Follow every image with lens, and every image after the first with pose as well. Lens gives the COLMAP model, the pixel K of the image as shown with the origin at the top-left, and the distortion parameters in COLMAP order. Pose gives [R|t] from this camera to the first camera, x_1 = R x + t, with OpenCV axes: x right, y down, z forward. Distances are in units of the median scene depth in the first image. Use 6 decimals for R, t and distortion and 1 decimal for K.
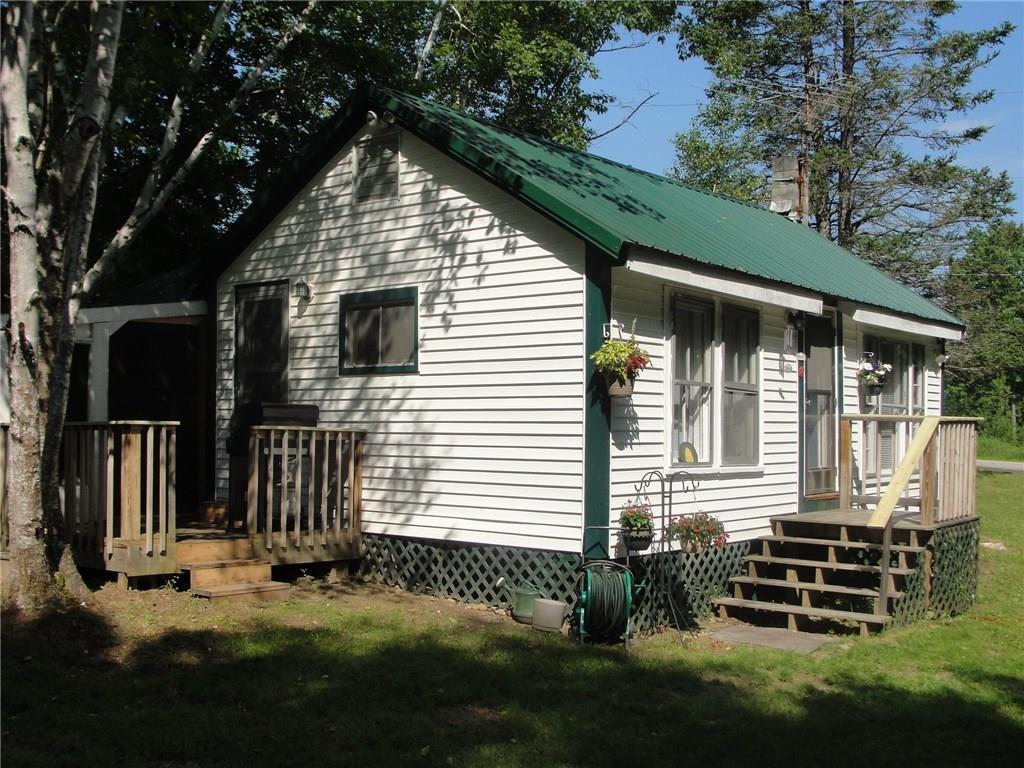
lens RADIAL K [[1173.6, 0, 512.0], [0, 1173.6, 384.0], [0, 0, 1]] dist [-0.212283, 0.272684]
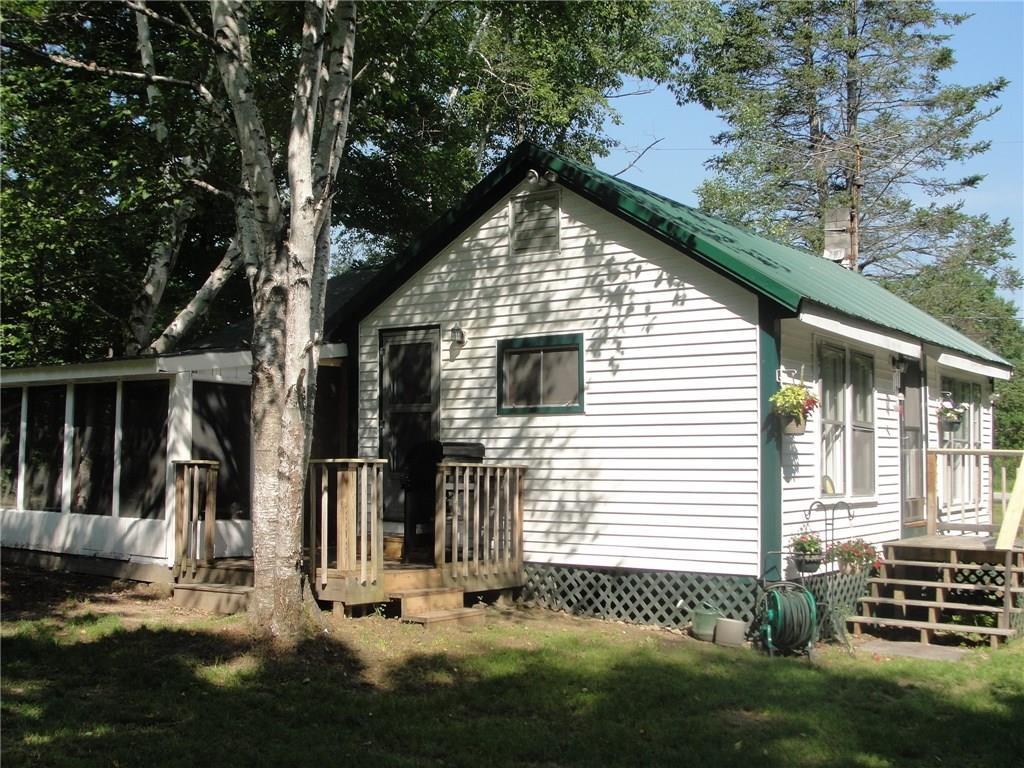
lens RADIAL K [[1173.6, 0, 512.0], [0, 1173.6, 384.0], [0, 0, 1]] dist [-0.212283, 0.272684]
pose [[0.998517, 0.000399, 0.054445, -0.204539], [0.001159, 0.999591, -0.028582, -0.005528], [-0.054434, 0.028603, 0.998108, -0.078230]]
